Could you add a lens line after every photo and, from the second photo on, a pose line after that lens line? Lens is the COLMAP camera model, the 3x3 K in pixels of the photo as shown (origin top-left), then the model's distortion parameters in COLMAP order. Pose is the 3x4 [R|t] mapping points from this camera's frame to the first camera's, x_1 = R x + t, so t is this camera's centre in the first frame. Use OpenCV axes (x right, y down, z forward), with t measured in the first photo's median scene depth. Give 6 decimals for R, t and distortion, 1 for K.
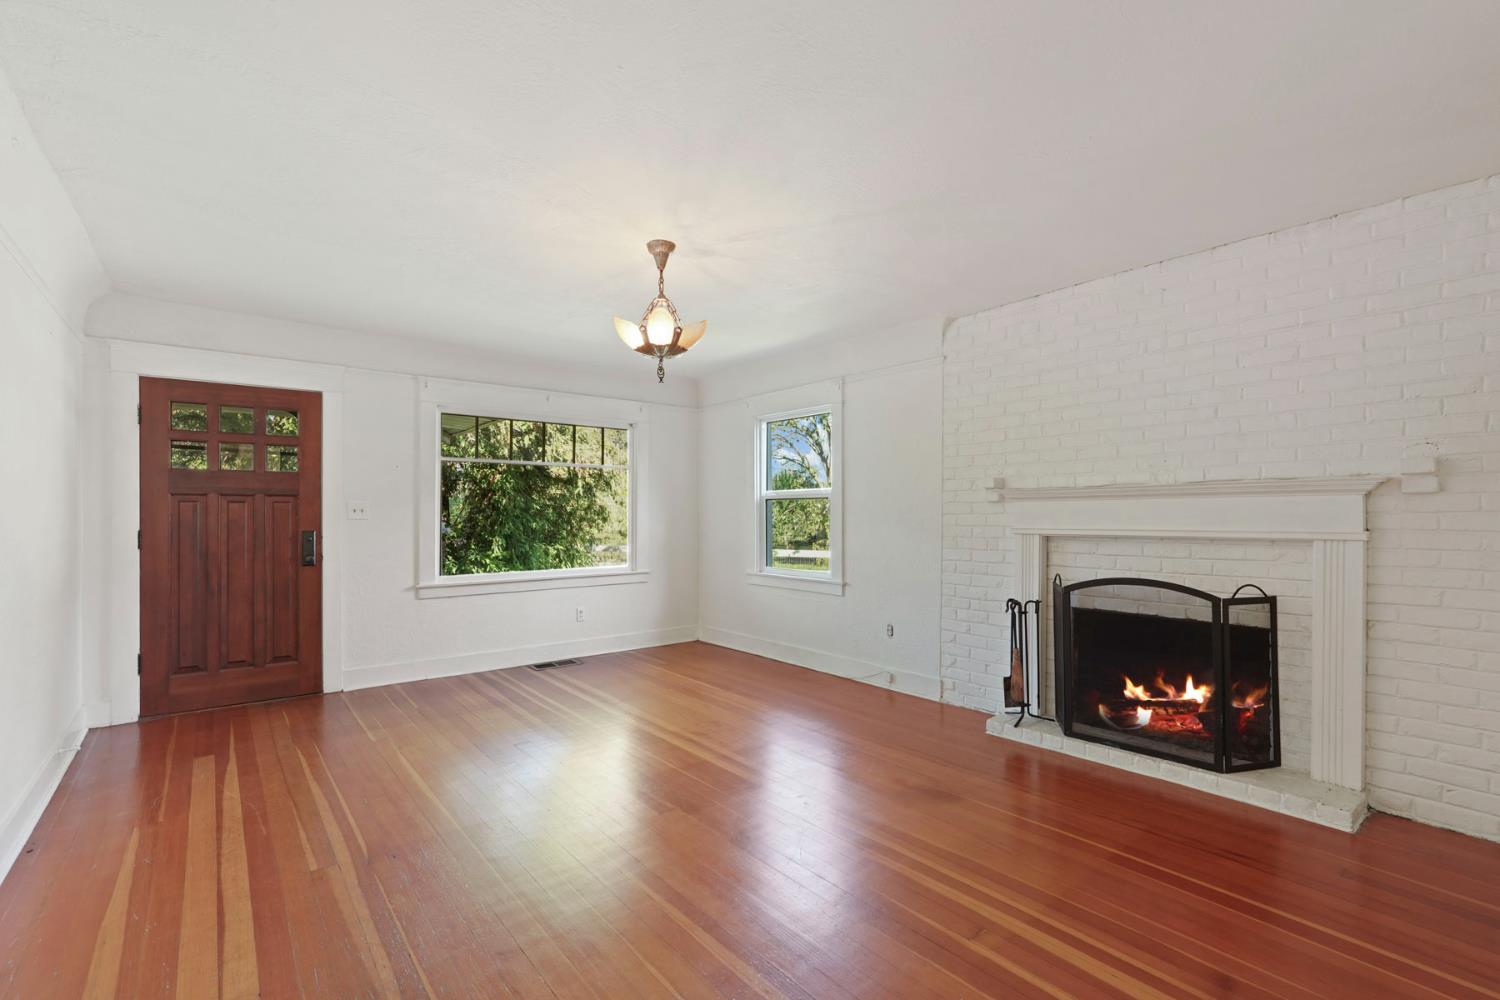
lens RADIAL K [[678.4, 0, 750.0], [0, 678.4, 506.9], [0, 0, 1]] dist [0.001808, 0.000123]
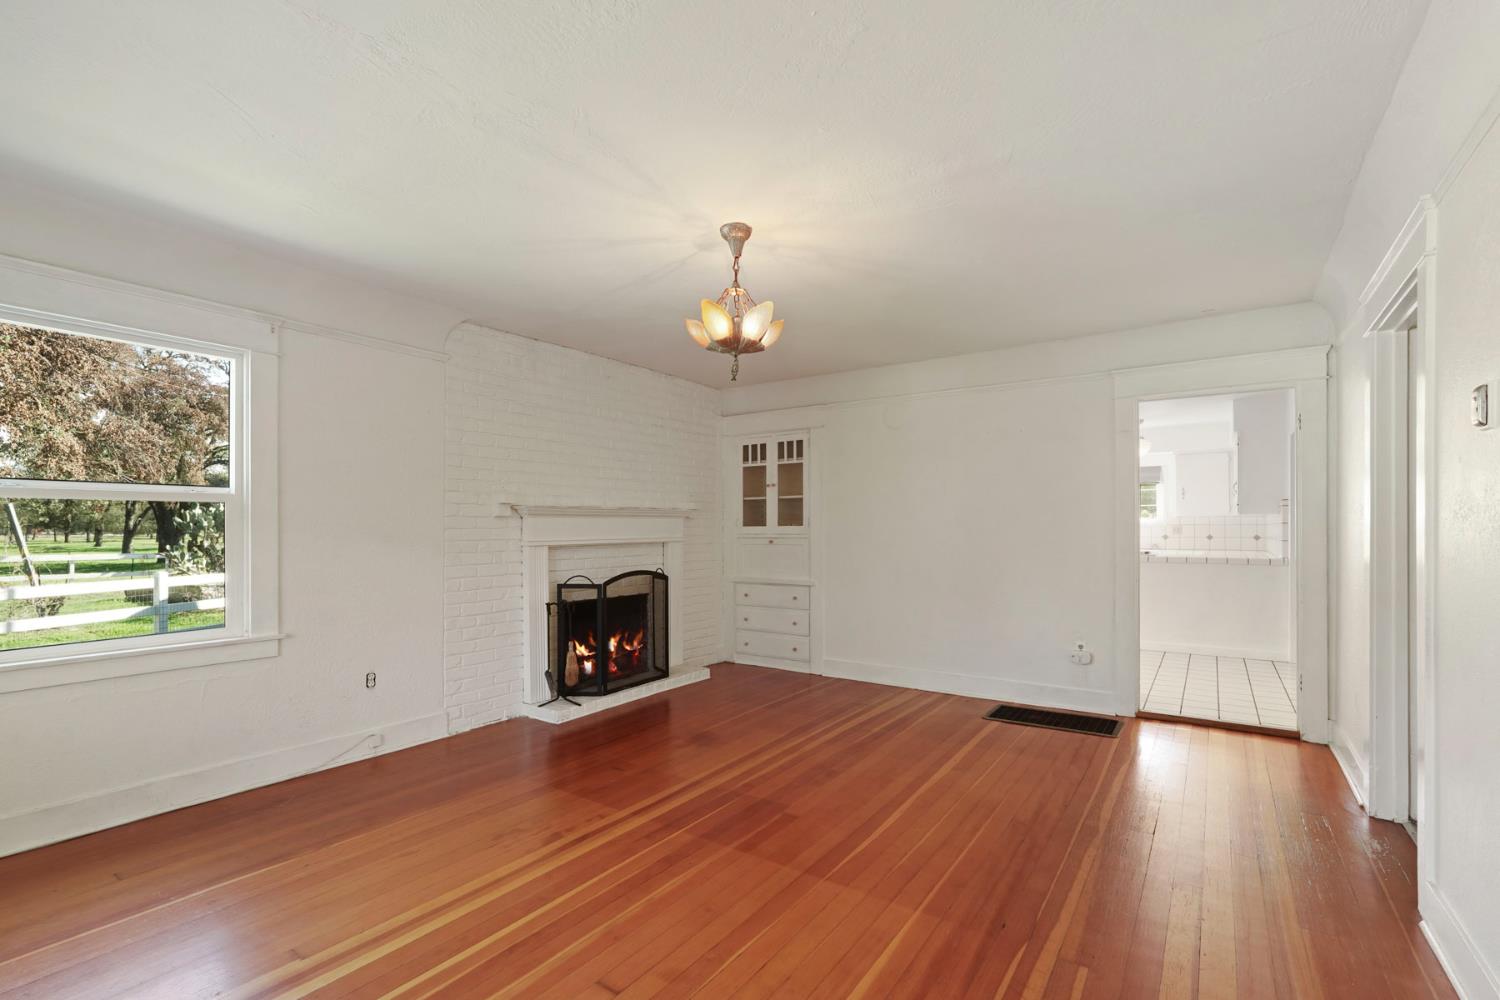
lens RADIAL K [[678.4, 0, 748.4], [0, 678.4, 524.2], [0, 0, 1]] dist [0.001808, 0.000123]
pose [[-0.269864, 0.004217, 0.962889, -0.827644], [-0.008803, 0.999938, -0.006846, 0.008432], [-0.962858, -0.010324, -0.269810, 1.012459]]
